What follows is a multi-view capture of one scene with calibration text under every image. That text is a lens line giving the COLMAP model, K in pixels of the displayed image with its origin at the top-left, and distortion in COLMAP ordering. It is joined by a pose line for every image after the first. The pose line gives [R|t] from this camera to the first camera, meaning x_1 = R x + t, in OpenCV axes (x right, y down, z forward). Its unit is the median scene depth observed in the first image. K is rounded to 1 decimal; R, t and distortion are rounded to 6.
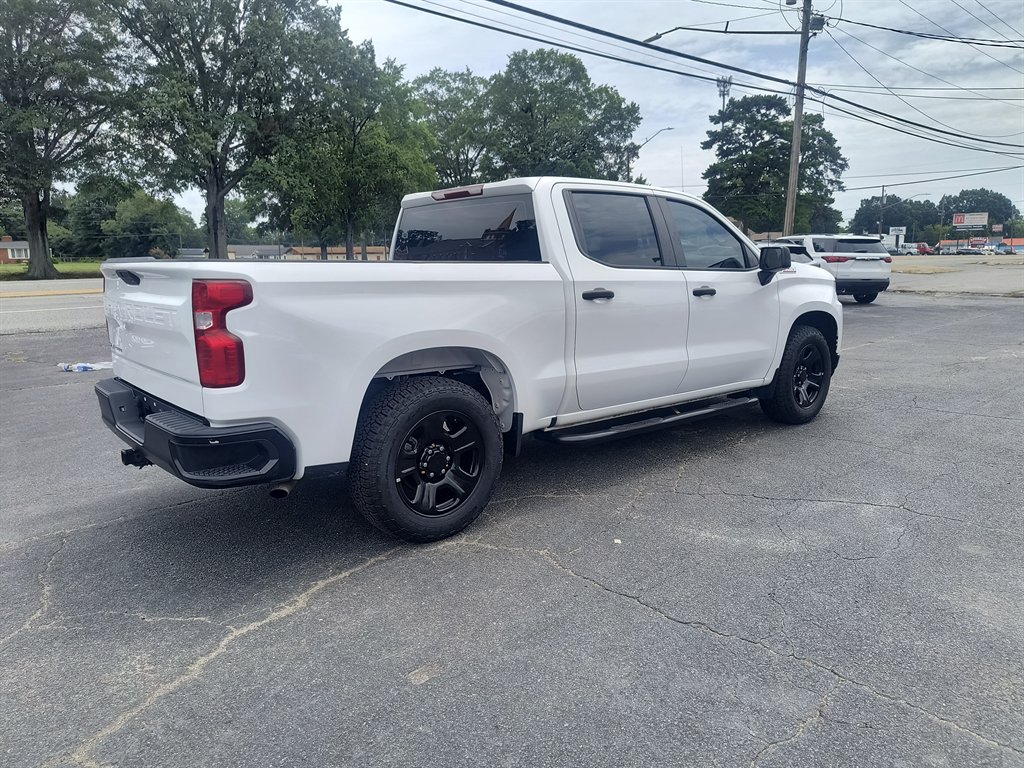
lens RADIAL K [[699.2, 0, 512.6], [0, 699.2, 386.5], [0, 0, 1]] dist [0.024206, -0.022488]
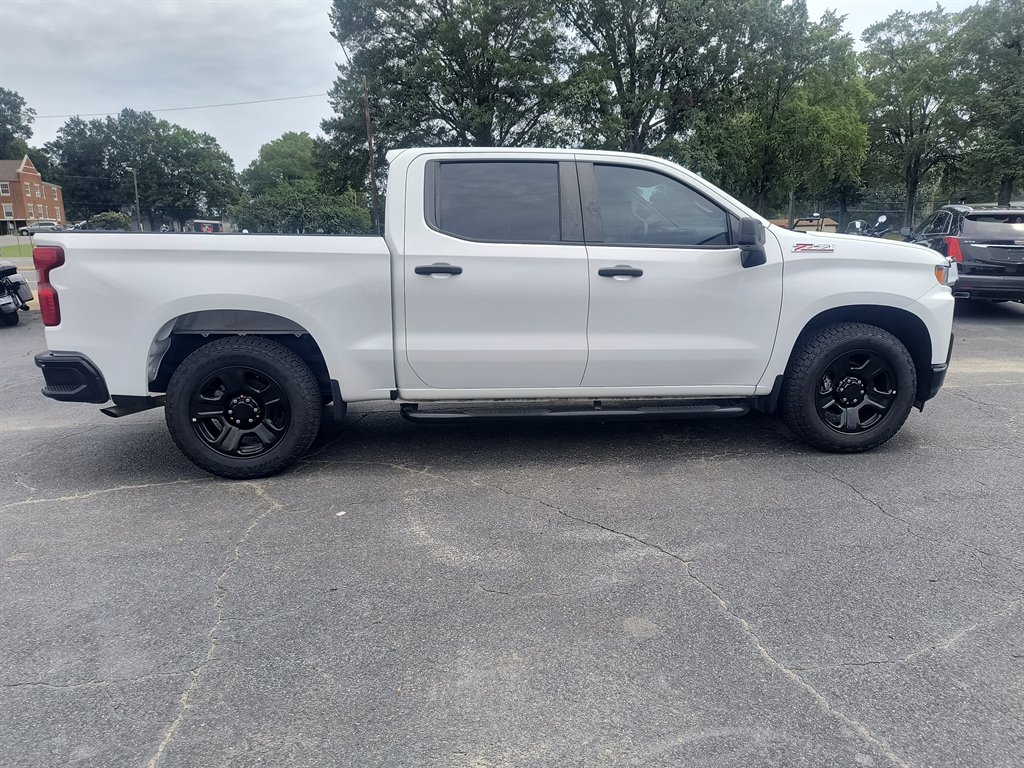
lens RADIAL K [[699.2, 0, 515.2], [0, 699.2, 387.1], [0, 0, 1]] dist [0.024206, -0.022488]
pose [[0.824472, 0.124467, -0.552044, 0.600974], [-0.103764, 0.992224, 0.068741, -0.037599], [0.556308, 0.000607, 0.830976, 0.201422]]
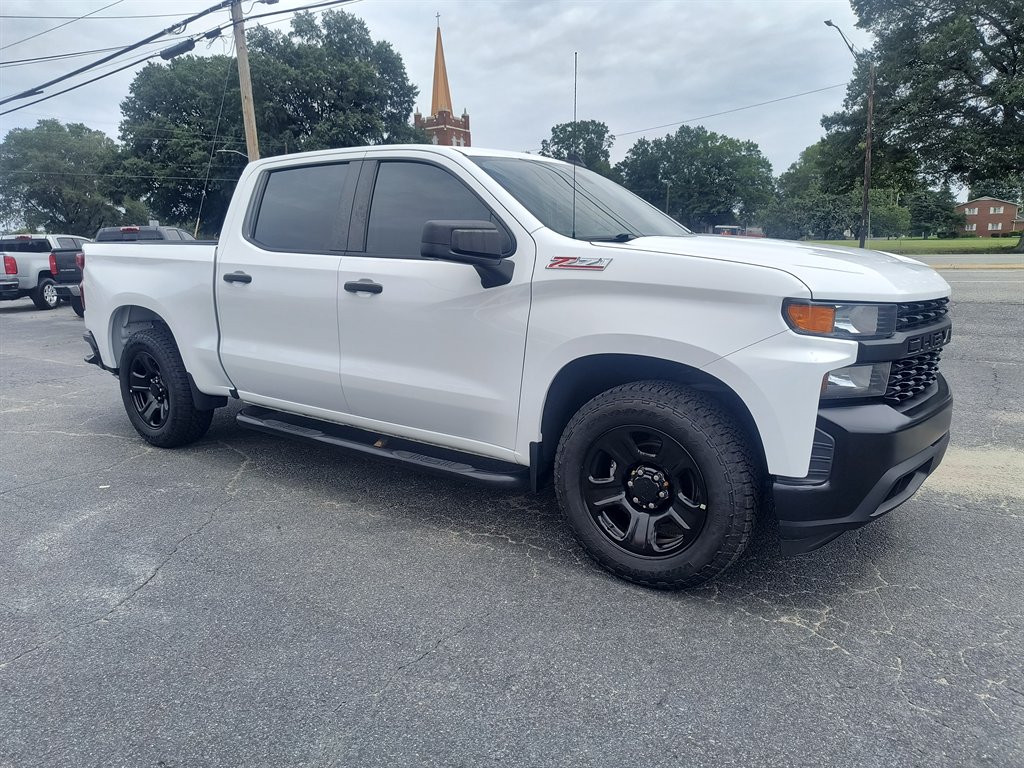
lens RADIAL K [[699.2, 0, 514.4], [0, 699.2, 388.7], [0, 0, 1]] dist [0.024206, -0.022488]
pose [[0.244793, 0.203157, -0.948053, 0.937026], [-0.165704, 0.972182, 0.165542, -0.163763], [0.955311, 0.116573, 0.271647, 0.883730]]
